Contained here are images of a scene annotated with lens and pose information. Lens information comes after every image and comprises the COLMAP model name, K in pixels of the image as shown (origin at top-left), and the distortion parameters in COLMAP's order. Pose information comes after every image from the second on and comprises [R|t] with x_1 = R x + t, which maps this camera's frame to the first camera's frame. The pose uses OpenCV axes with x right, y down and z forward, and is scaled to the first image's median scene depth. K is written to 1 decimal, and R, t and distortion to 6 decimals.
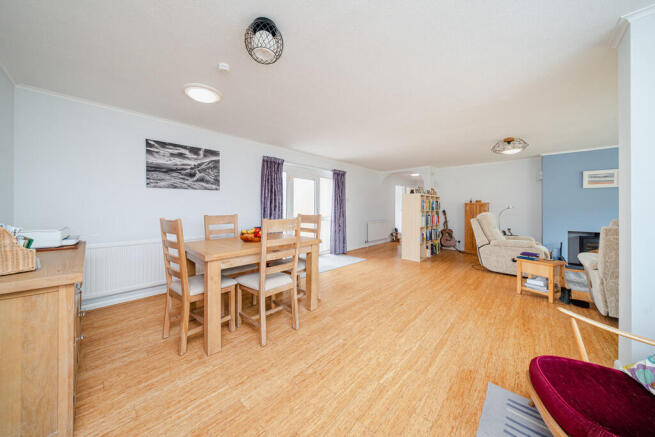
lens RADIAL K [[204.6, 0, 326.5], [0, 204.6, 203.9], [0, 0, 1]] dist [0.000960, 0.000026]
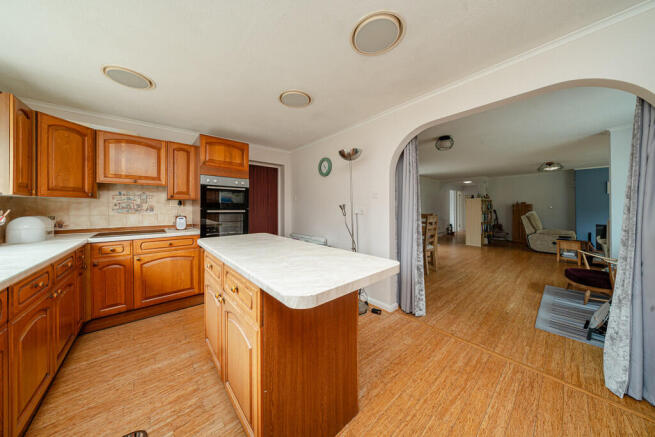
lens RADIAL K [[204.6, 0, 326.5], [0, 204.6, 203.9], [0, 0, 1]] dist [0.000960, 0.000026]
pose [[0.996263, -0.011382, -0.085616, -0.470111], [0.011653, 0.999929, 0.002666, -0.027640], [0.085579, -0.003654, 0.996325, -0.487317]]
